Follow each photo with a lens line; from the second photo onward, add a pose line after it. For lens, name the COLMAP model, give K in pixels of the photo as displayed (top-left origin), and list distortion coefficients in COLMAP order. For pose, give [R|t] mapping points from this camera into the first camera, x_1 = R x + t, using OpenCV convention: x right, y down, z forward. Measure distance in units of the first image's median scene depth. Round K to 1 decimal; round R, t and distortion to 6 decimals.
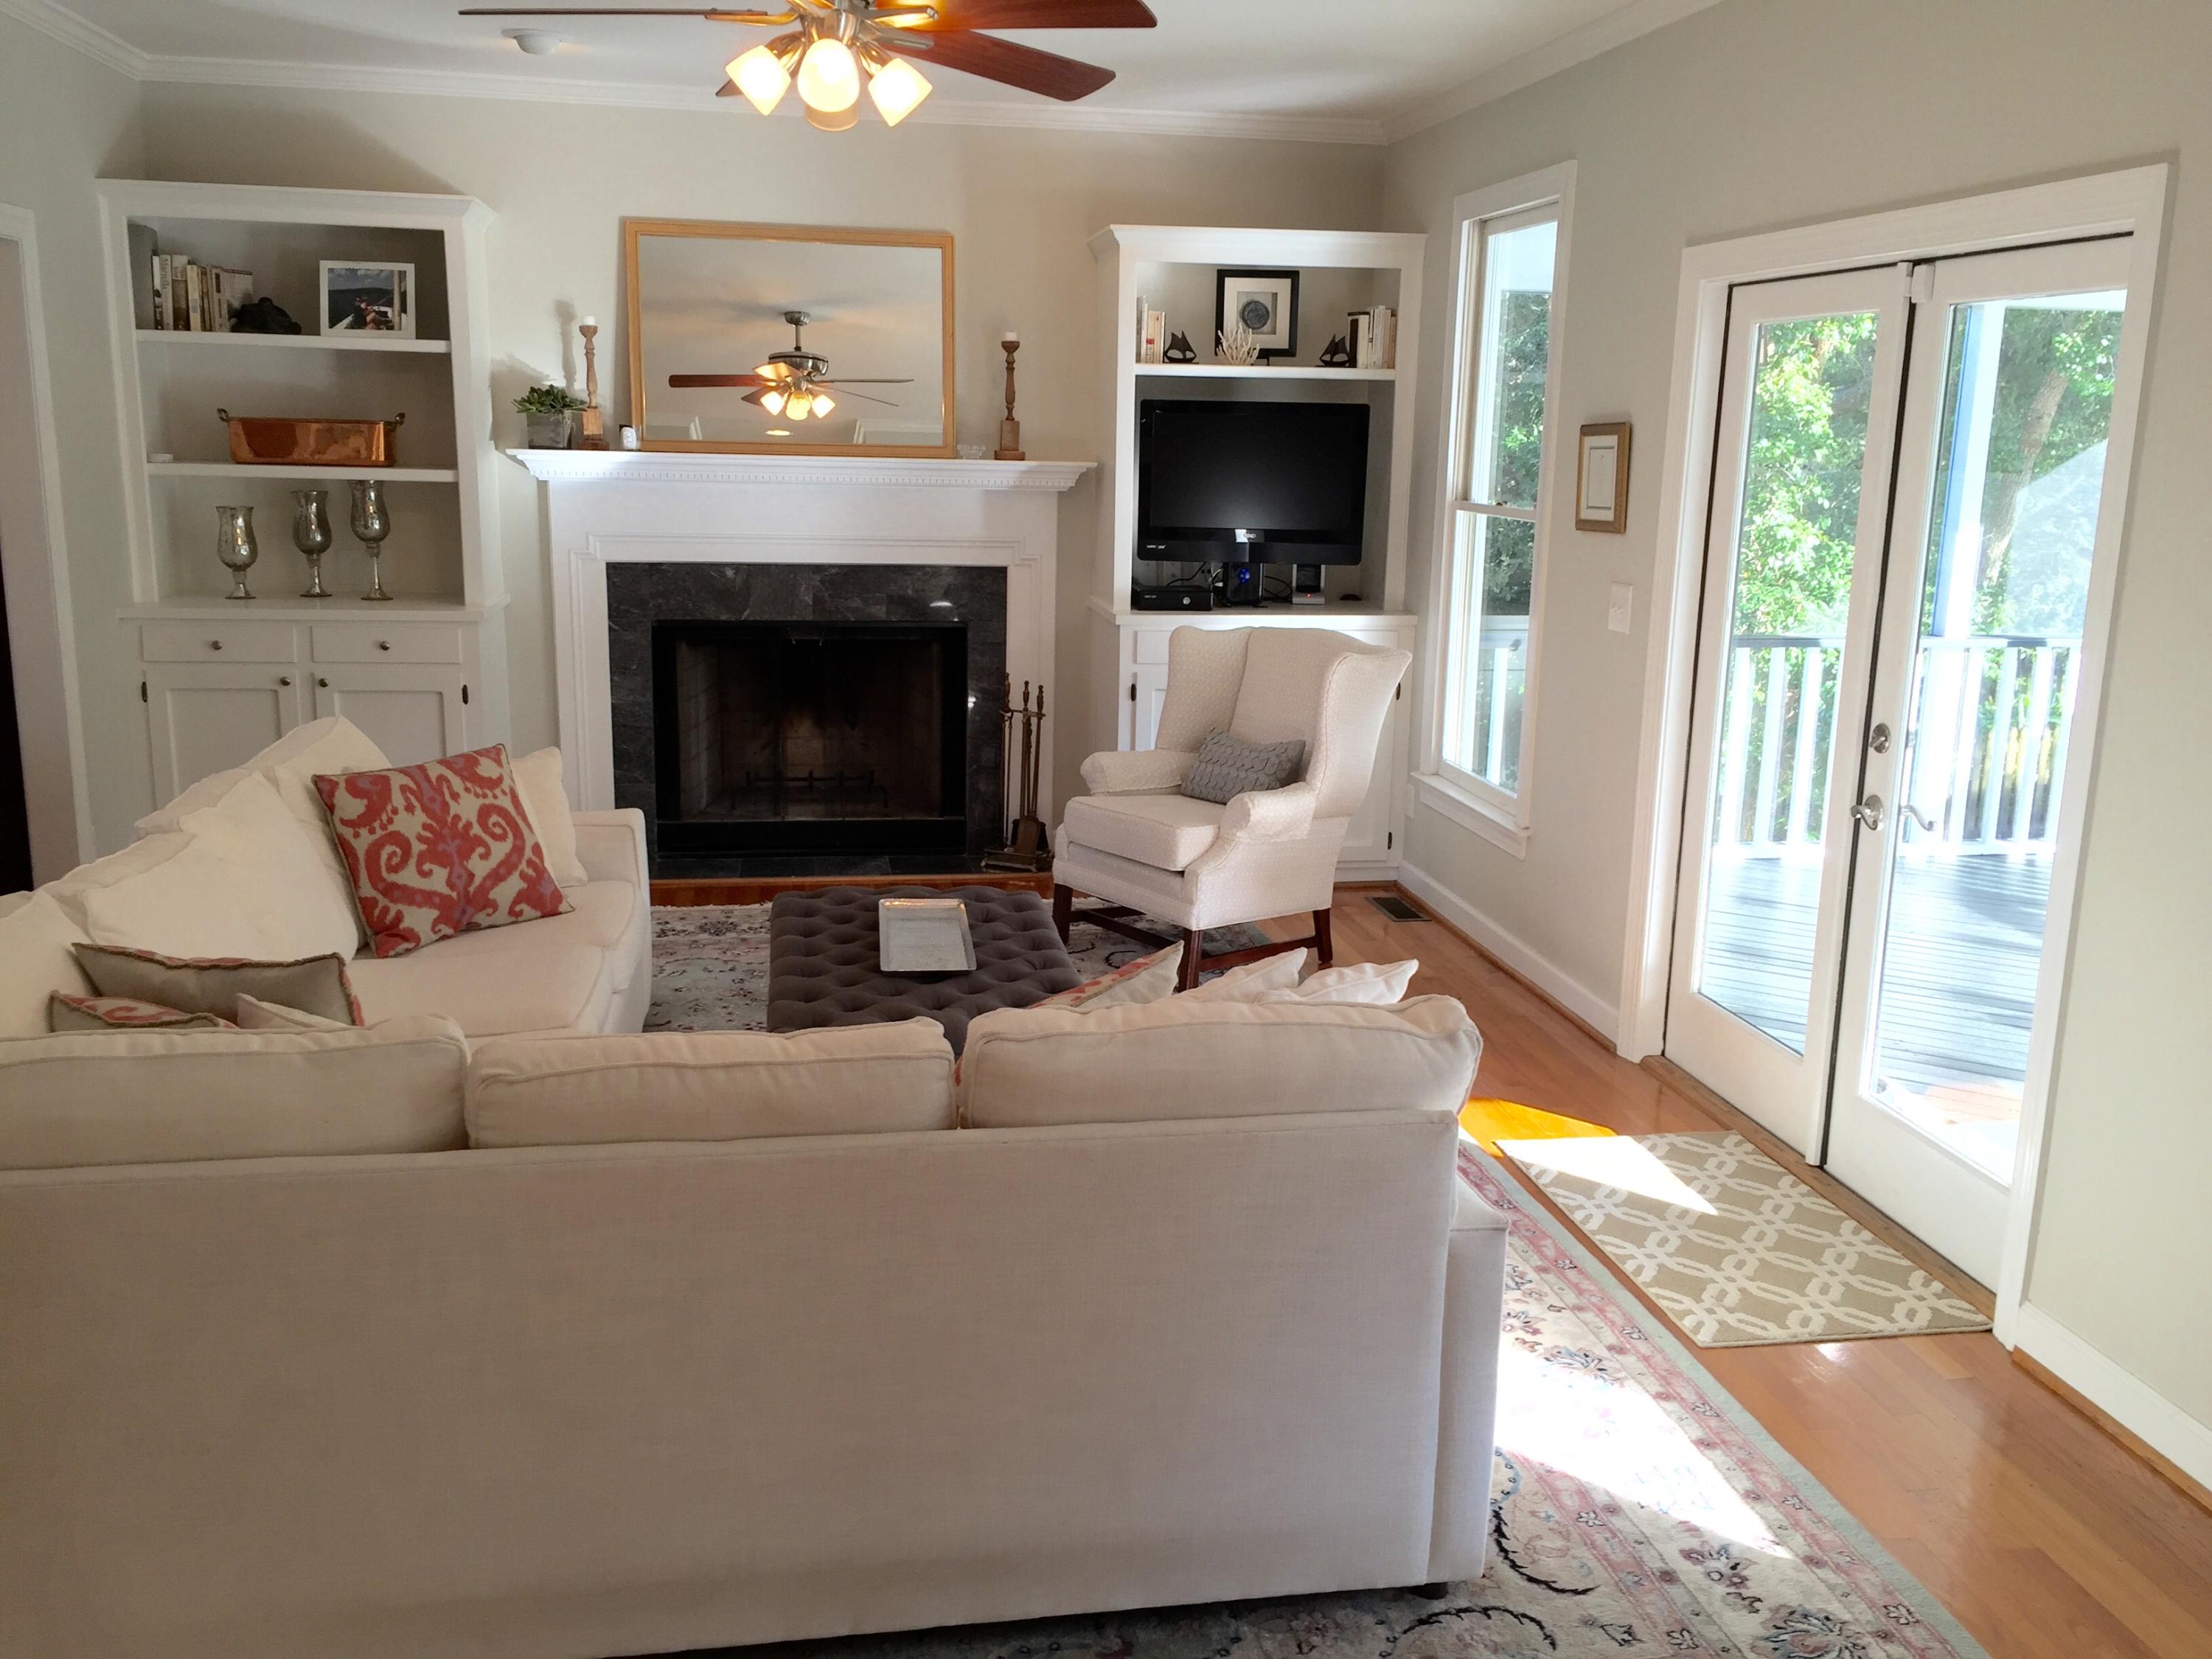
lens RADIAL K [[1891.3, 0, 1119.7], [0, 1891.3, 825.5], [0, 0, 1]] dist [0.073501, -0.081549]
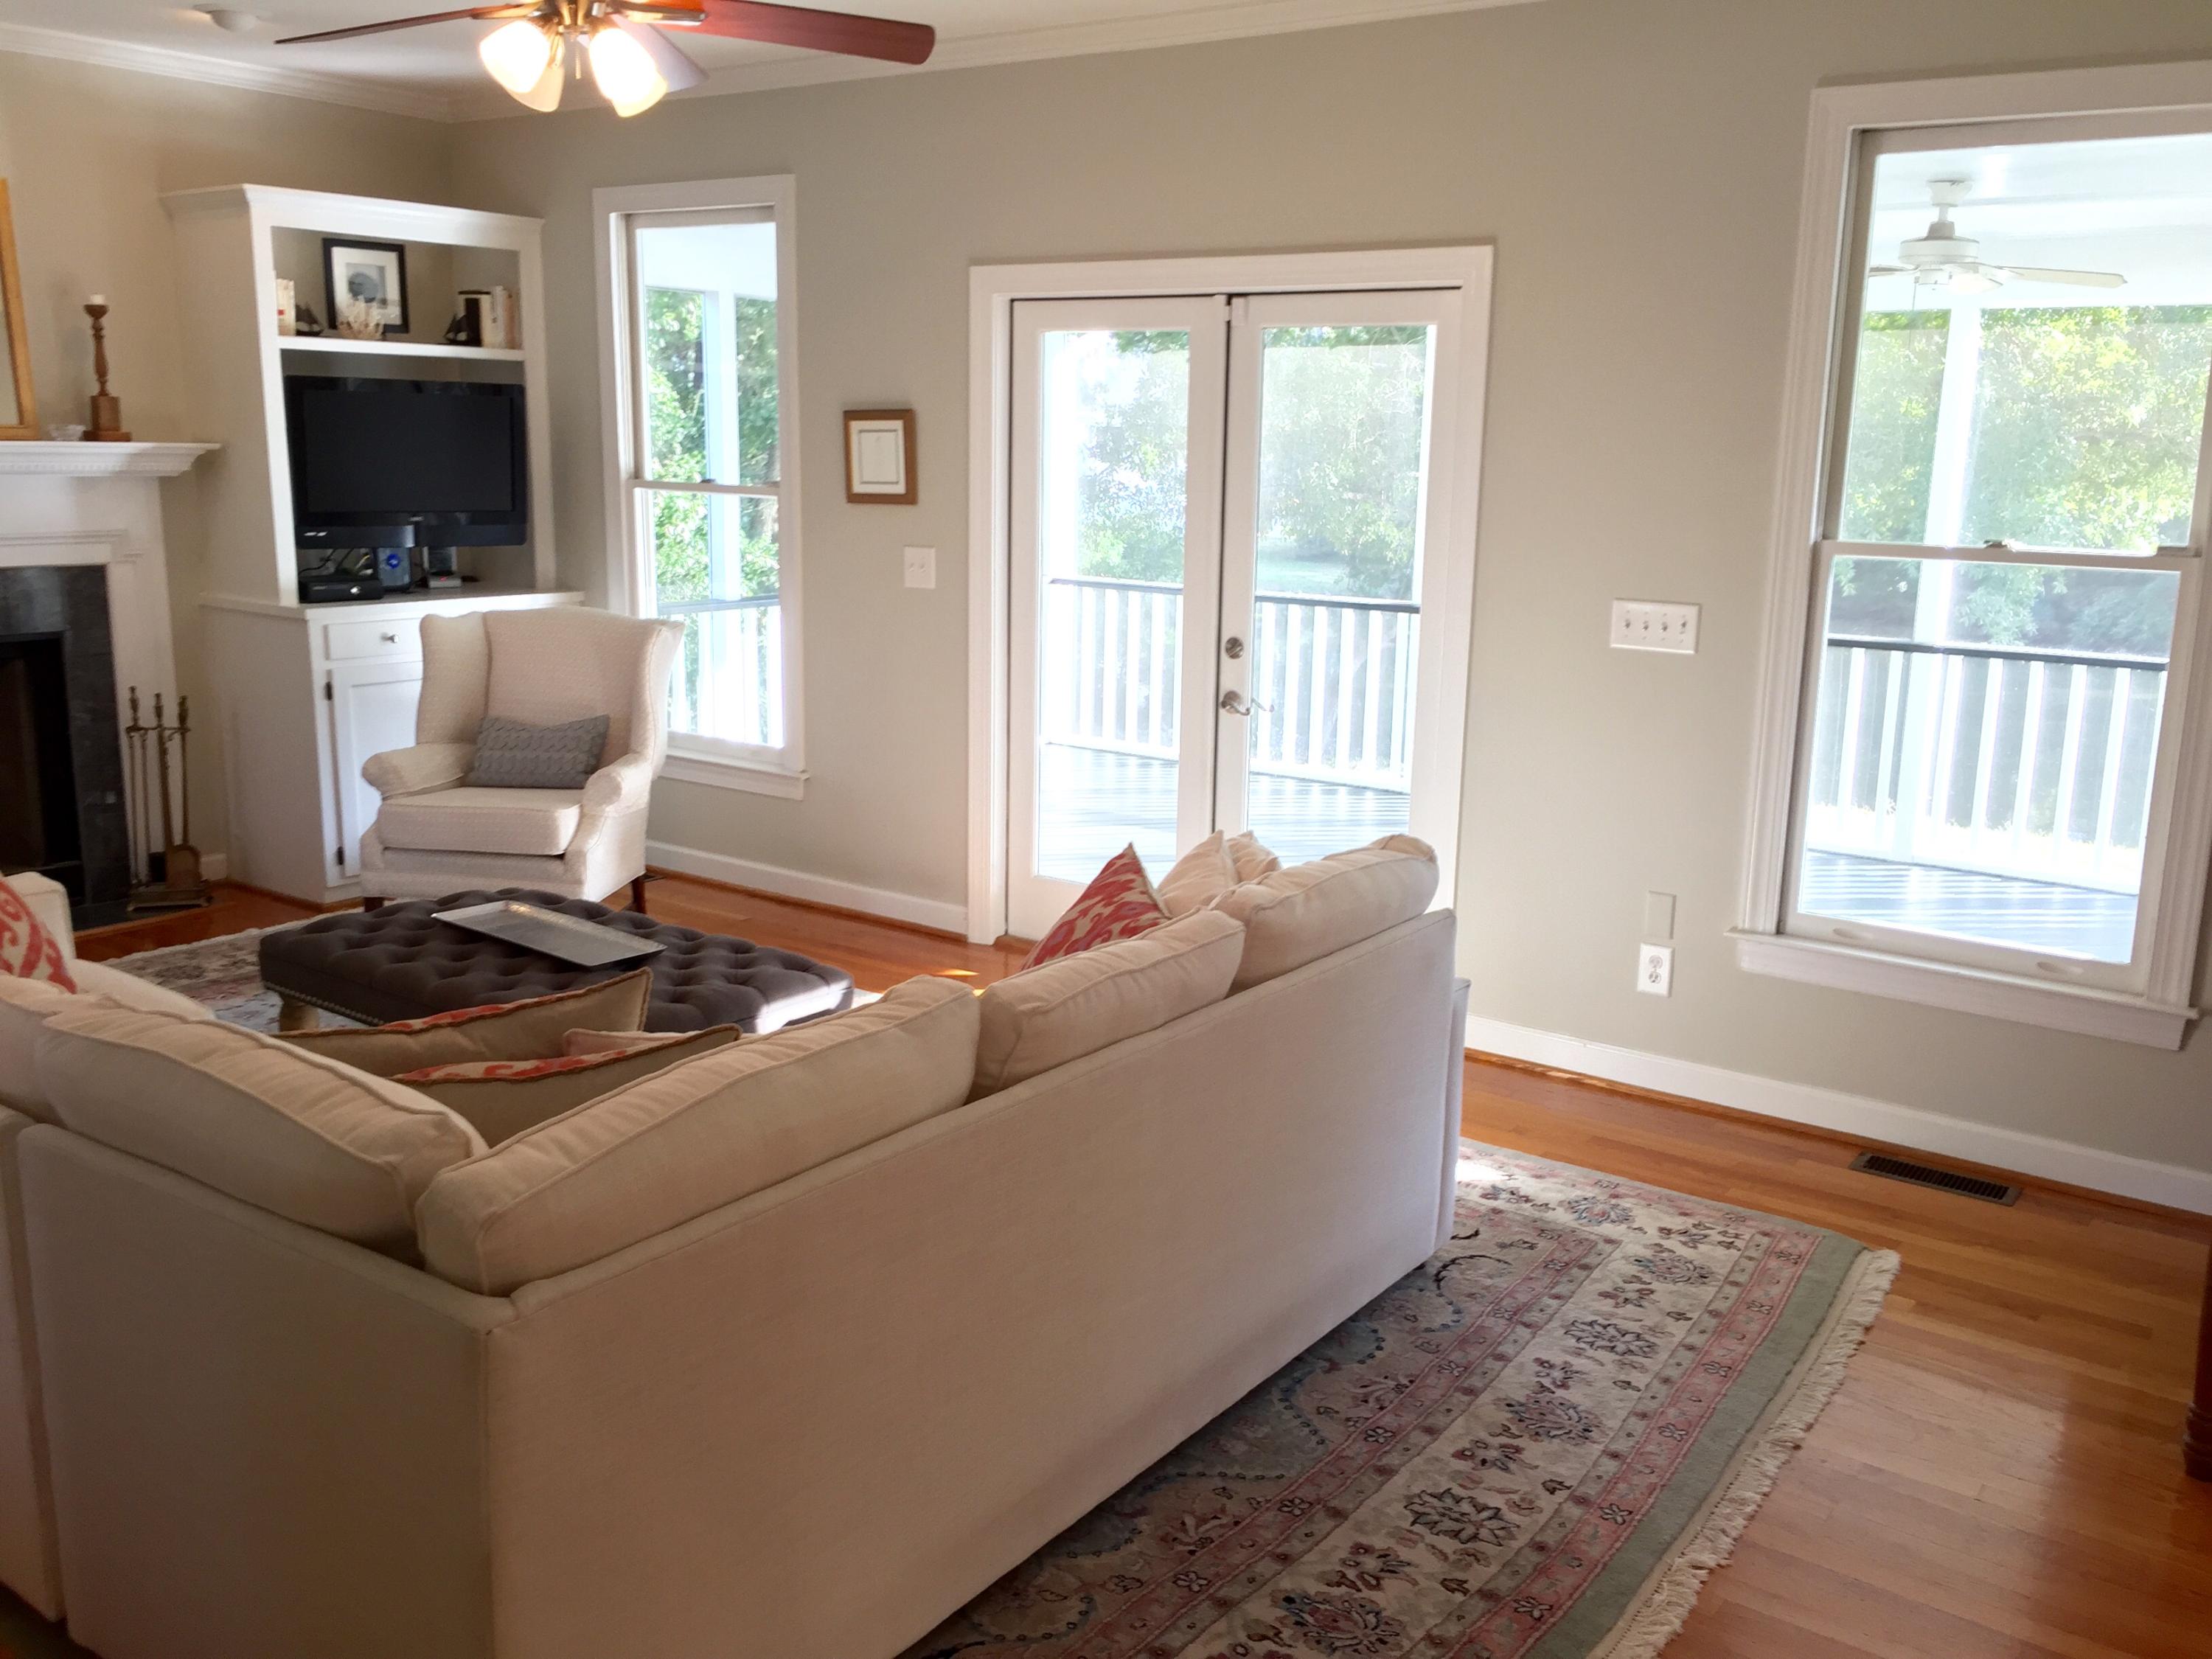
lens RADIAL K [[1891.3, 0, 1119.7], [0, 1891.3, 825.5], [0, 0, 1]] dist [0.073501, -0.081549]
pose [[0.717107, -0.148297, 0.681003, -0.387792], [0.138936, 0.987907, 0.068828, -0.016882], [-0.682975, 0.045259, 0.729039, 0.056641]]
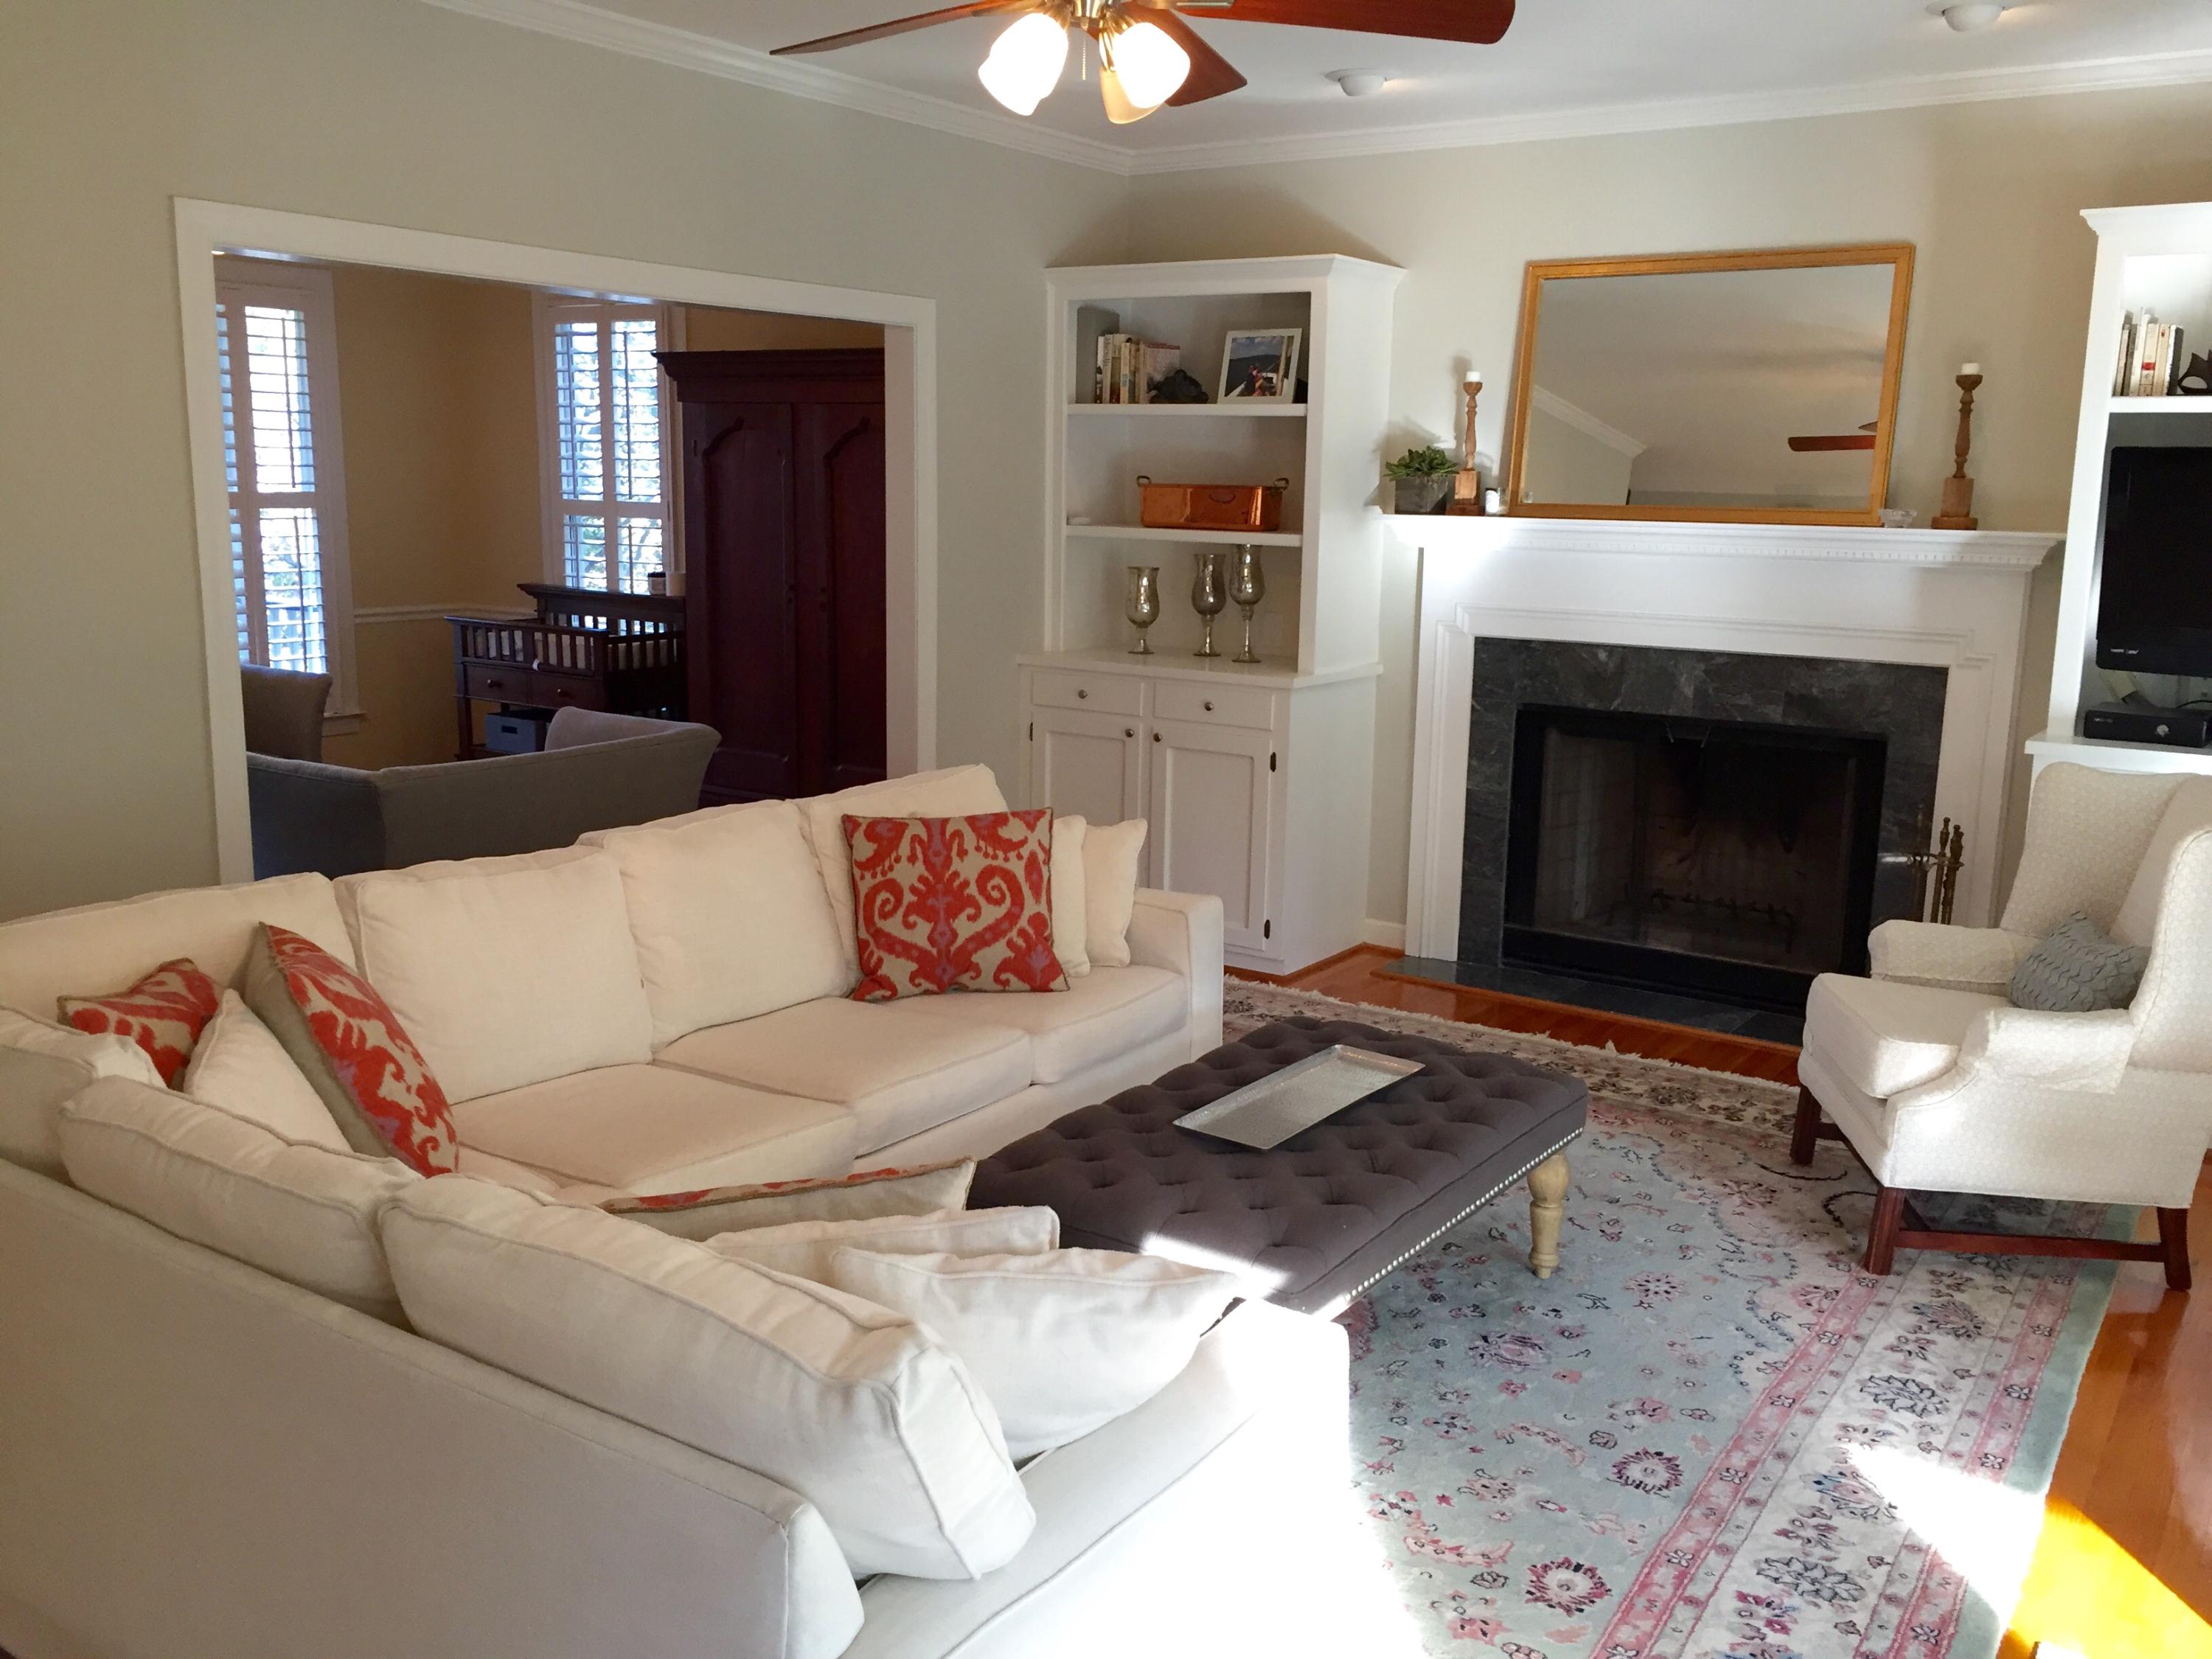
lens RADIAL K [[1891.3, 0, 1119.7], [0, 1891.3, 825.5], [0, 0, 1]] dist [0.073501, -0.081549]
pose [[0.717718, 0.120319, -0.685861, 0.270979], [-0.148742, 0.988716, 0.017797, -0.042073], [0.680263, 0.089244, 0.727515, 0.242259]]
